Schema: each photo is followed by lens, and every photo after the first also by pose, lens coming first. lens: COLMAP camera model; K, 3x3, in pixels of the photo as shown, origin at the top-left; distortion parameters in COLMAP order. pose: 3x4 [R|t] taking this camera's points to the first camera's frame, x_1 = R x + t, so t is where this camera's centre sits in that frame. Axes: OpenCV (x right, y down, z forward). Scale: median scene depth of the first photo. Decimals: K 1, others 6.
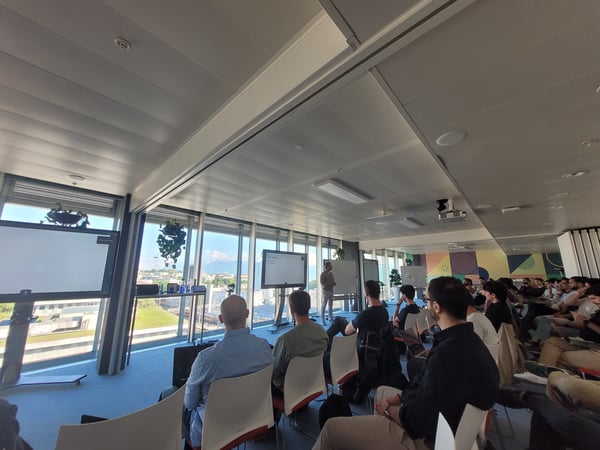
lens RADIAL K [[235.5, 0, 303.3], [0, 235.5, 226.8], [0, 0, 1]] dist [0.003309, 0.000152]
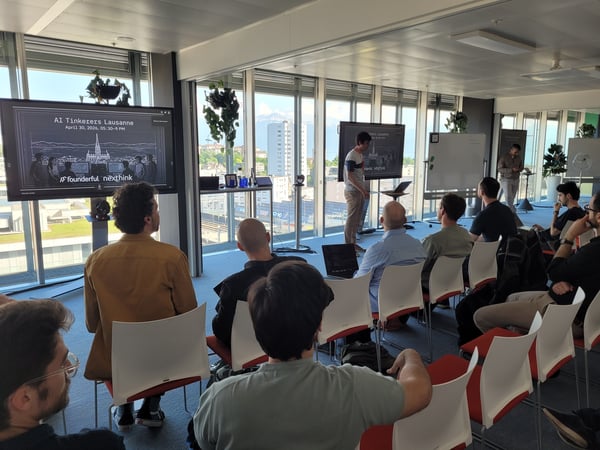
lens RADIAL K [[448.2, 0, 303.4], [0, 448.2, 215.5], [0, 0, 1]] dist [0.051004, -0.029207]
pose [[0.990932, 0.023504, -0.132294, -0.102820], [0.023392, 0.939371, 0.342102, -0.083478], [0.132314, -0.342095, 0.930303, -0.232384]]
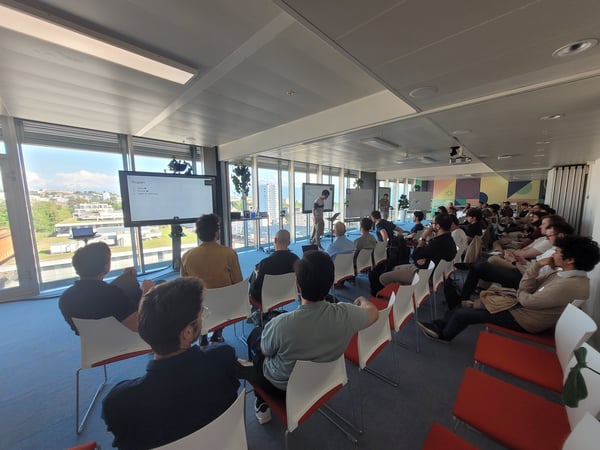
lens RADIAL K [[232.8, 0, 303.9], [0, 232.8, 227.5], [0, 0, 1]] dist [0.001874, 0.000052]
pose [[0.999723, -0.003663, -0.023241, -0.135630], [0.010991, 0.946106, 0.323669, -0.078270], [0.020803, -0.323835, 0.945885, -0.234674]]
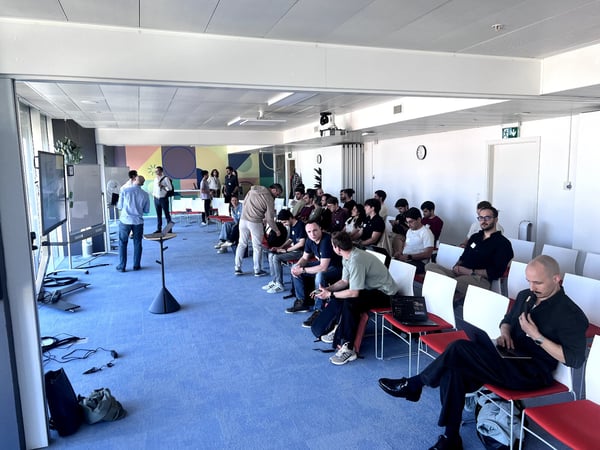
lens RADIAL K [[449.8, 0, 299.3], [0, 449.8, 219.7], [0, 0, 1]] dist [0.052744, -0.040130]
pose [[0.479067, -0.109105, 0.870972, -0.700747], [-0.160577, 0.964608, 0.209158, -0.039504], [-0.862966, -0.240058, 0.444592, 0.150387]]
